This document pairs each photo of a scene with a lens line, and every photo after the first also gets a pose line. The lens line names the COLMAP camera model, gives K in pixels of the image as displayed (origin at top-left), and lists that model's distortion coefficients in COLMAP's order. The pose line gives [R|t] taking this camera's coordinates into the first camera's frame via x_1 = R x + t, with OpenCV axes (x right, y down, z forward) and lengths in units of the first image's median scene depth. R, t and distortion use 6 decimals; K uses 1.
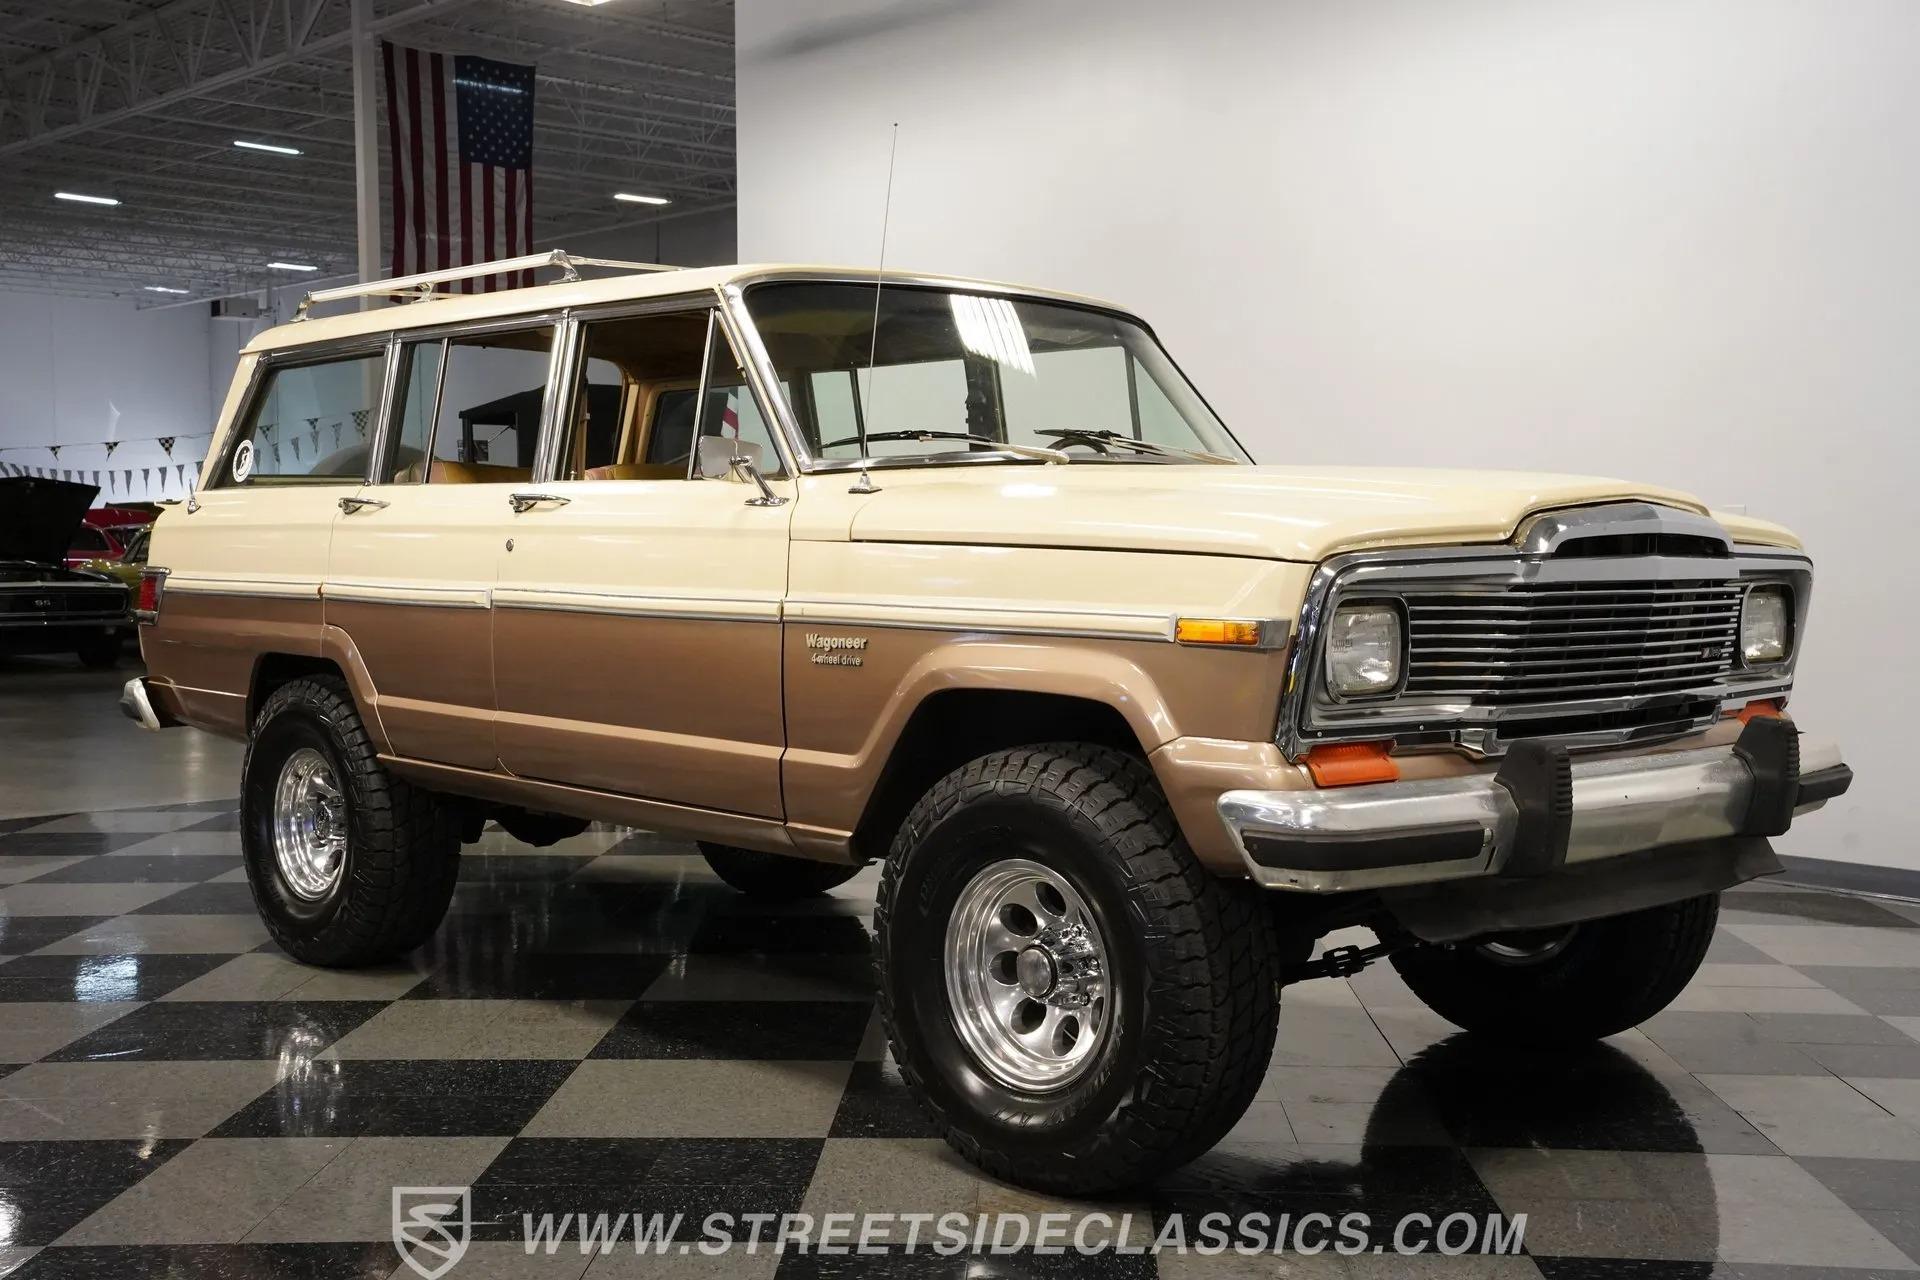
lens RADIAL K [[2126.2, 0, 975.6], [0, 2126.2, 642.3], [0, 0, 1]] dist [0.052356, 0.000000]
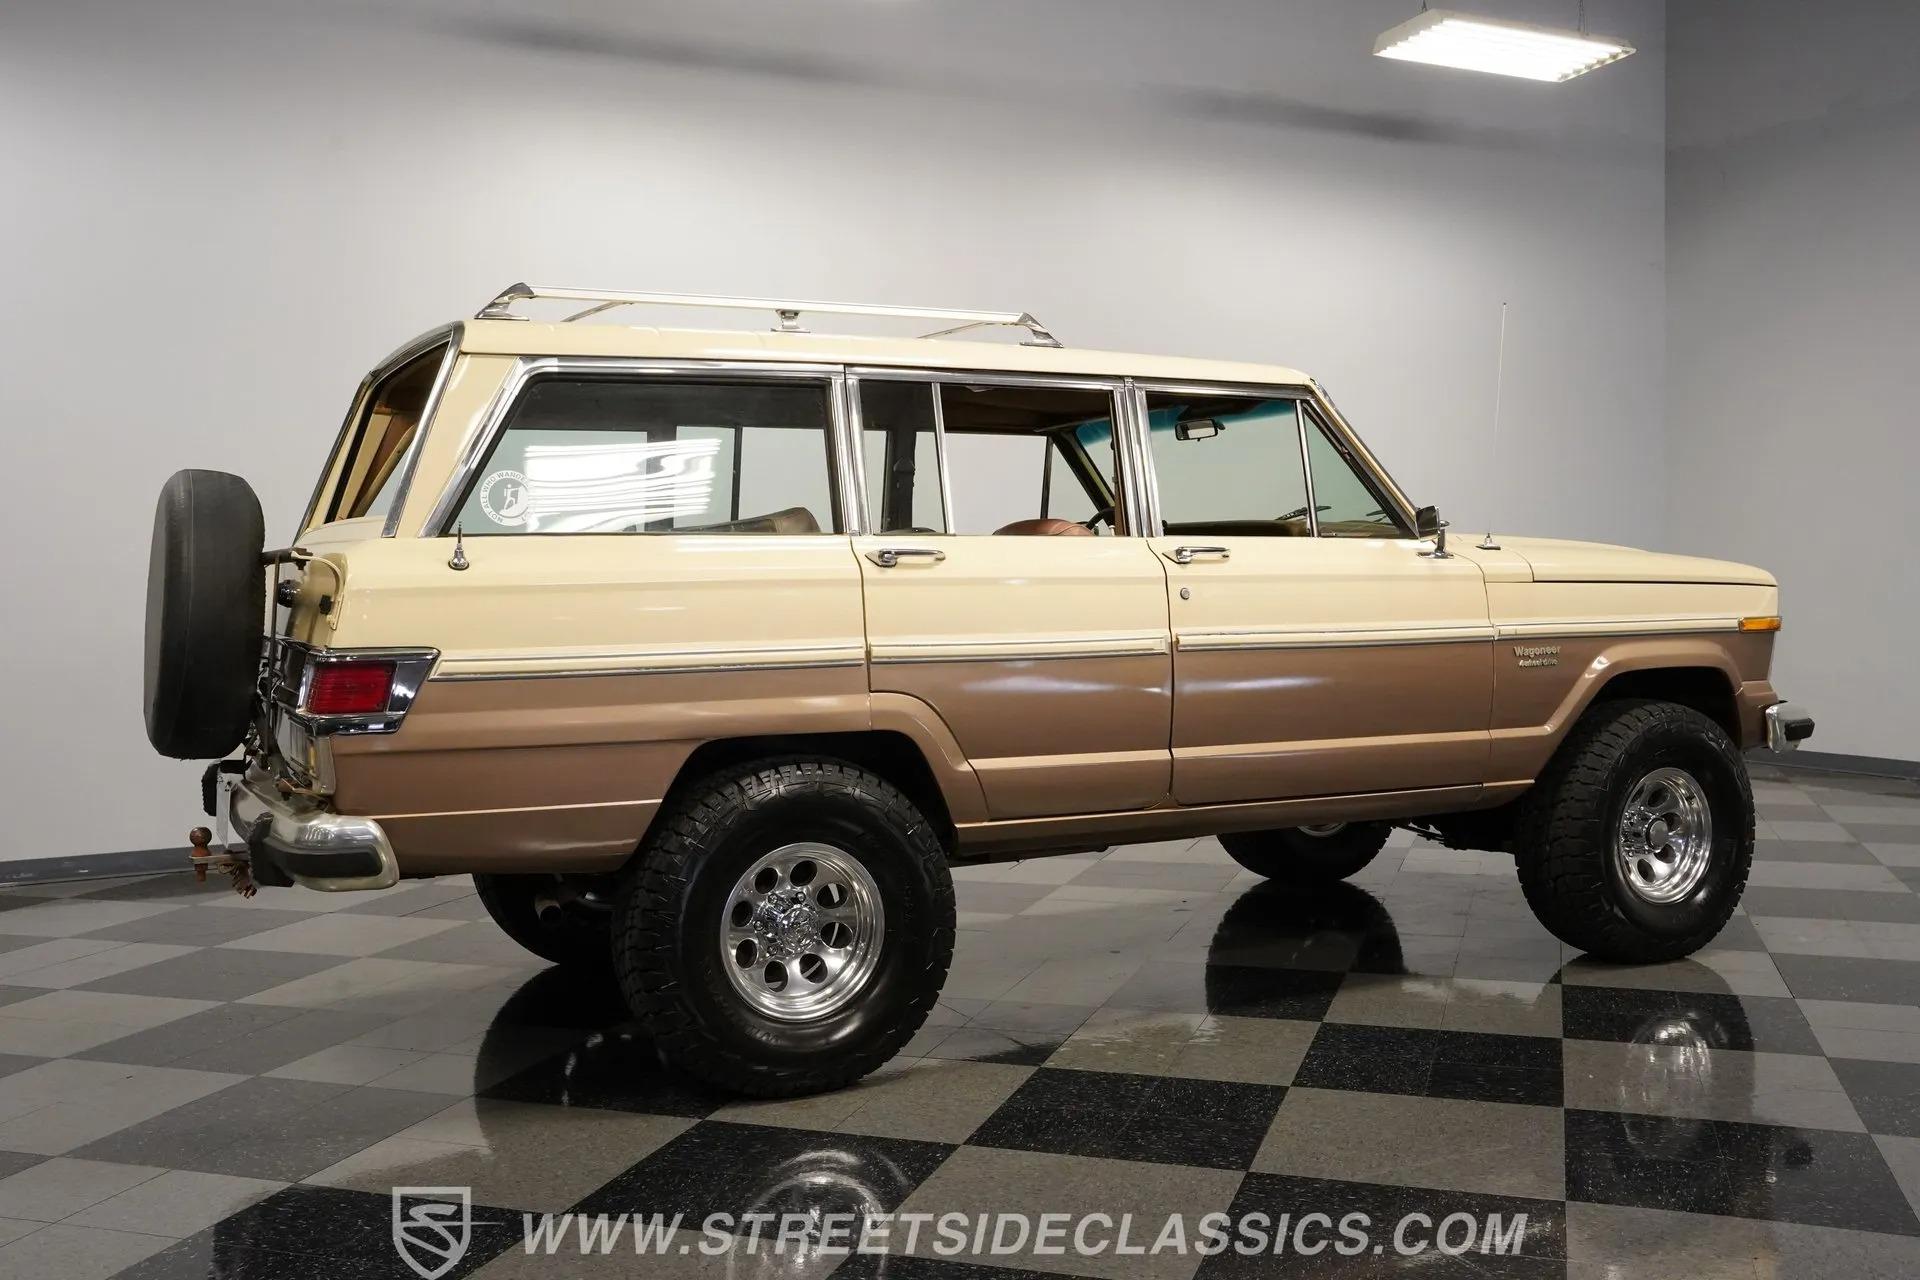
lens RADIAL K [[1817.3, 0, 957.8], [0, 1817.3, 639.7], [0, 0, 1]] dist [0.007723, 0.000000]
pose [[0.277346, -0.045459, 0.959694, -1.198982], [0.058274, 0.997837, 0.030425, -0.060020], [-0.959001, 0.047487, 0.279395, 0.888715]]
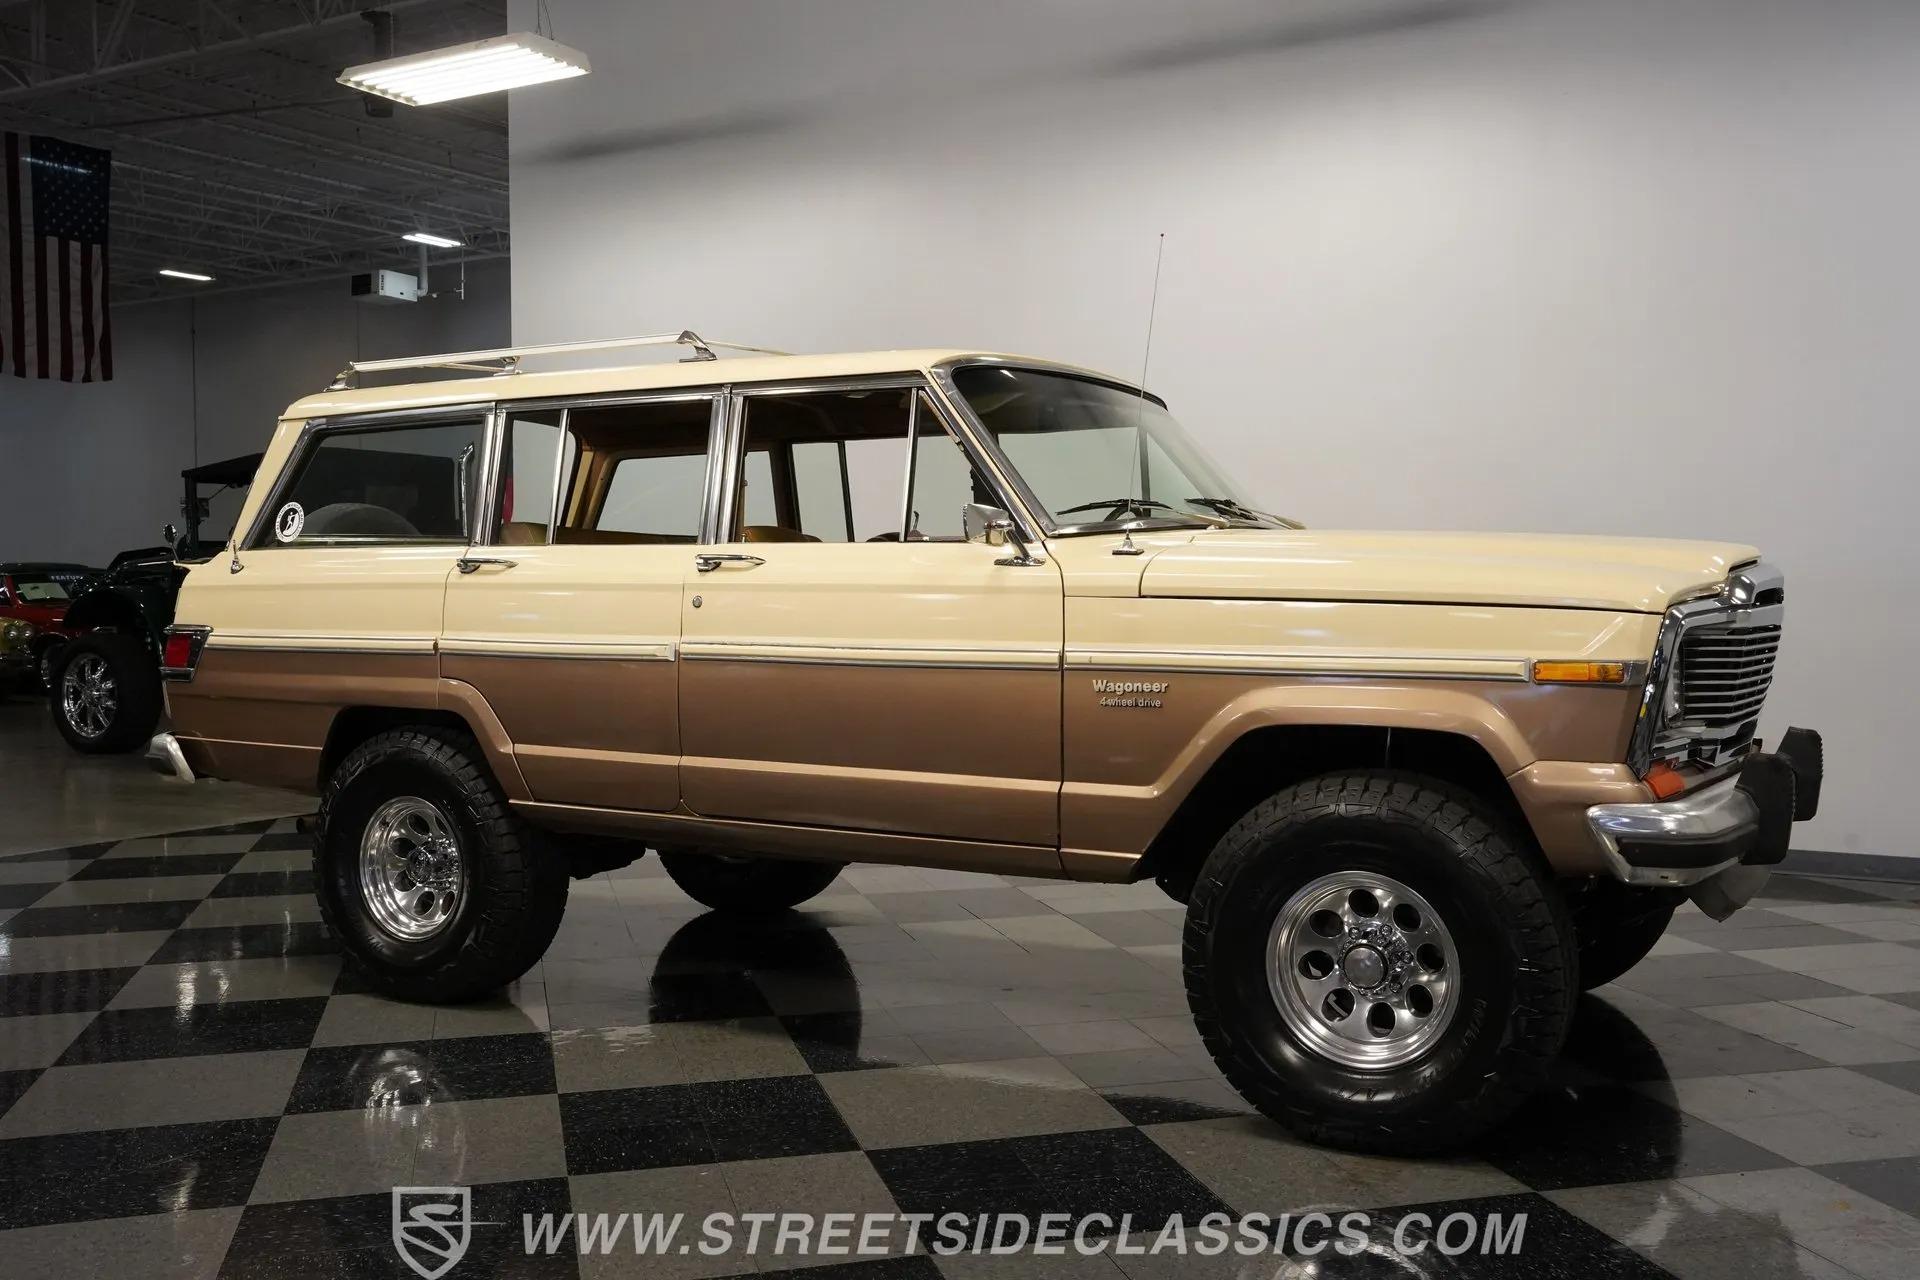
lens RADIAL K [[1817.3, 0, 943.4], [0, 1817.3, 628.5], [0, 0, 1]] dist [0.007723, 0.000000]
pose [[0.963453, -0.013774, 0.267524, -0.360463], [0.019998, 0.999589, -0.020555, -0.011151], [-0.267131, 0.025153, 0.963332, 0.081668]]
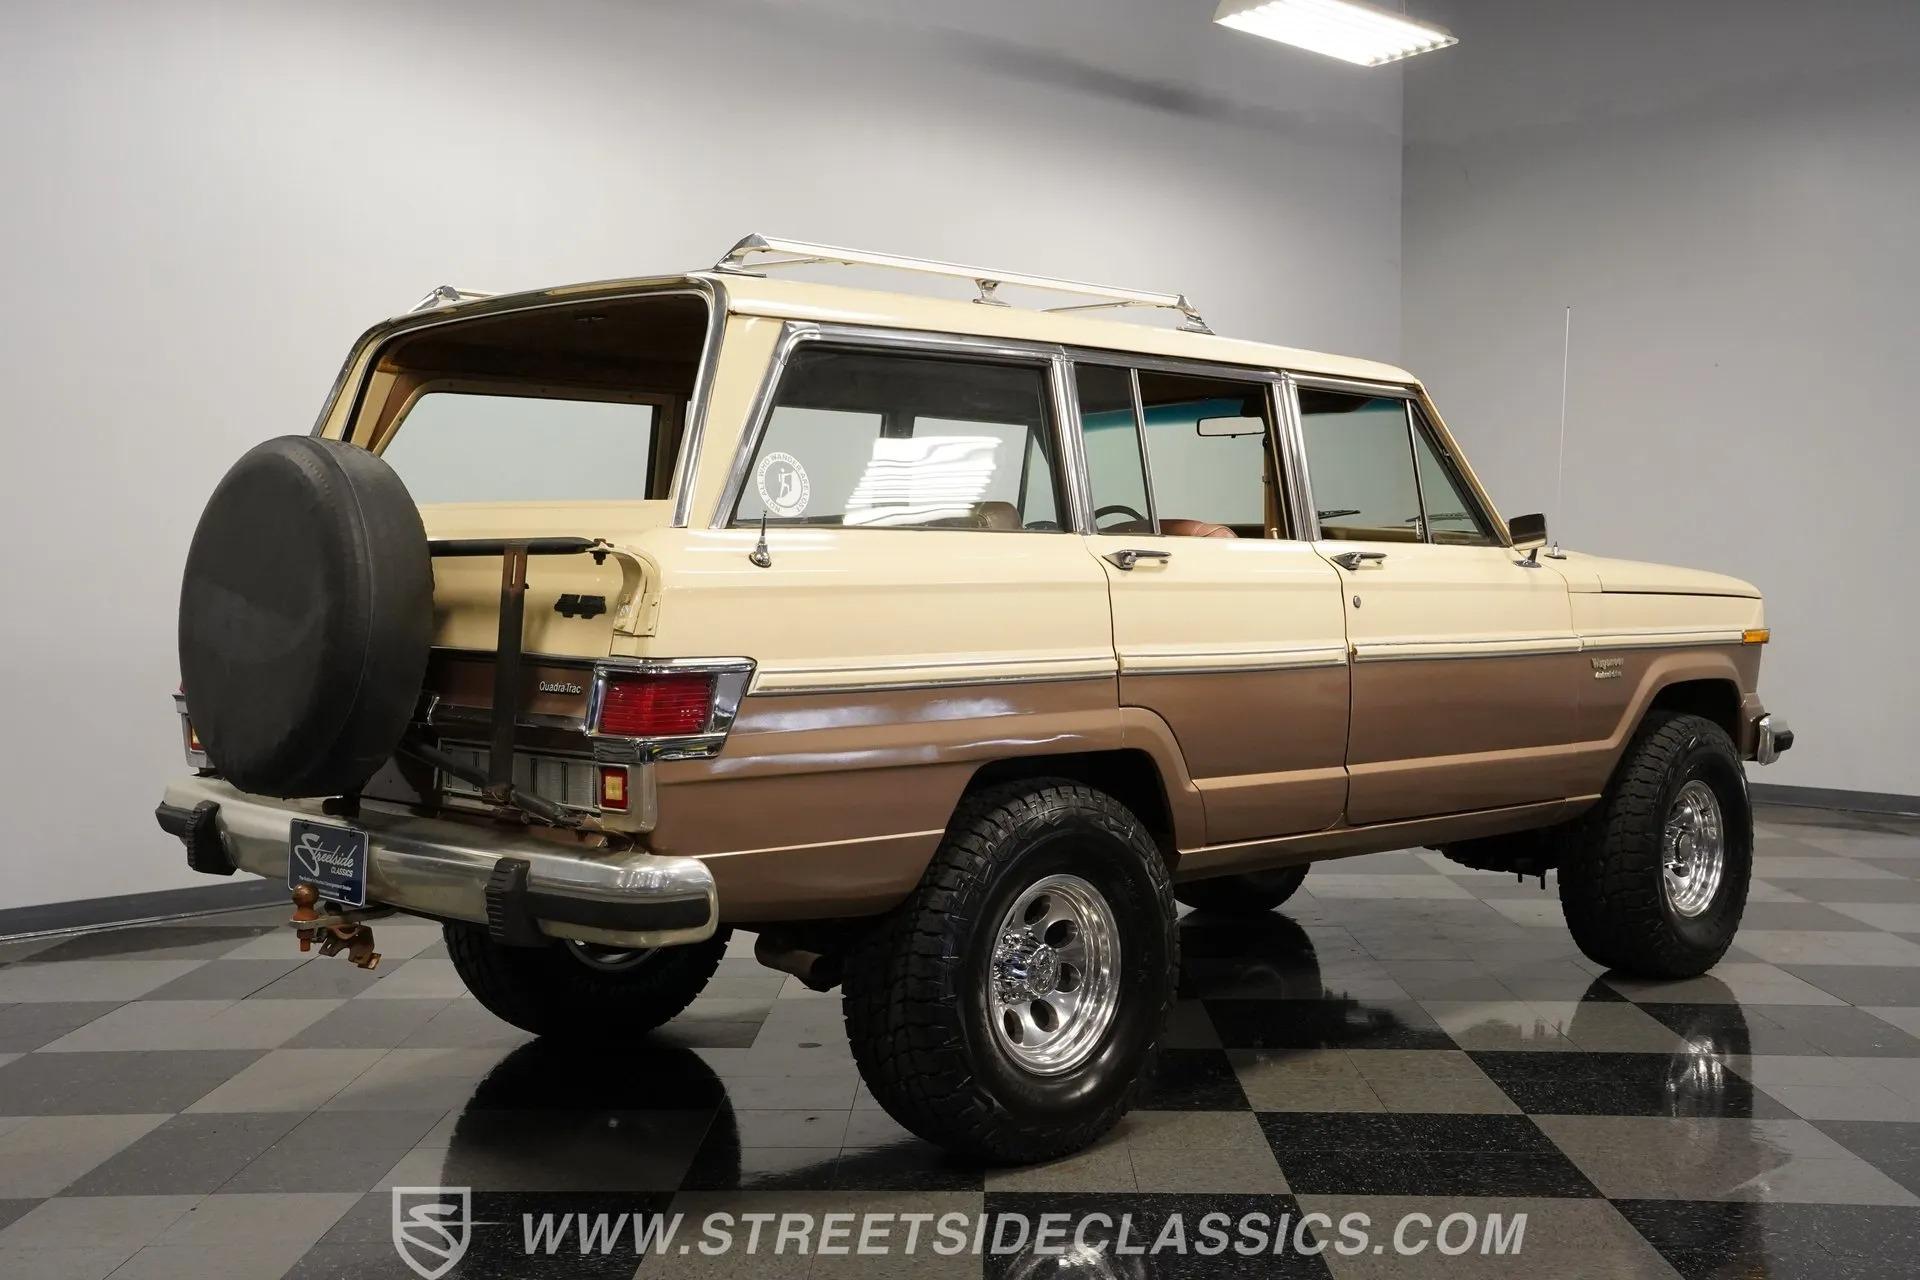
lens RADIAL K [[2105.2, 0, 970.4], [0, 2105.2, 647.7], [0, 0, 1]] dist [0.089449, 0.000000]
pose [[-0.032912, -0.041570, 0.998593, -1.292004], [0.045738, 0.998025, 0.043053, -0.079646], [-0.998411, 0.047090, -0.030946, 1.273550]]
